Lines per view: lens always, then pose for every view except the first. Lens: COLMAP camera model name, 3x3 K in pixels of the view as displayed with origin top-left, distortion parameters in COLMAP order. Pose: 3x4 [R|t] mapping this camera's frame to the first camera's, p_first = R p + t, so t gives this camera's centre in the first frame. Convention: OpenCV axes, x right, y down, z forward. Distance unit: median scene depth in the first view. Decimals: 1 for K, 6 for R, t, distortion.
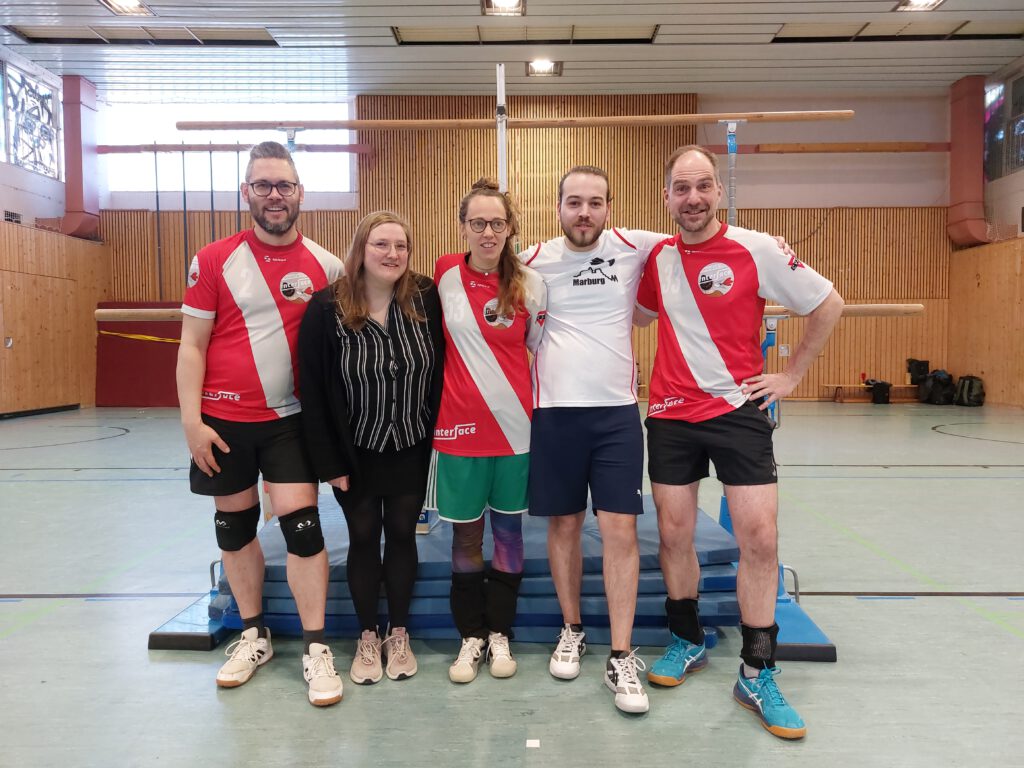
lens RADIAL K [[720.3, 0, 522.5], [0, 720.3, 376.0], [0, 0, 1]] dist [0.001281, 0.006810]
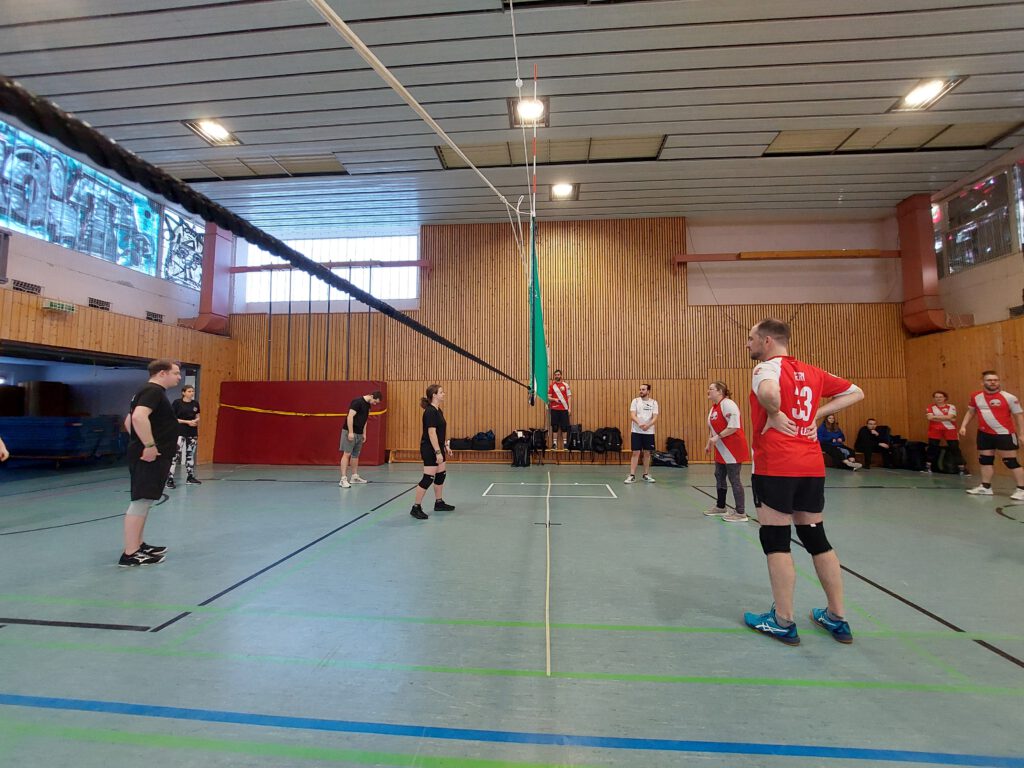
lens RADIAL K [[410.7, 0, 520.7], [0, 410.7, 384.1], [0, 0, 1]] dist [-0.016229, 0.000527]
pose [[0.997733, -0.001161, -0.067288, 0.002306], [-0.006097, 0.994180, -0.107561, -0.023144], [0.067021, 0.107728, 0.991919, 0.318553]]
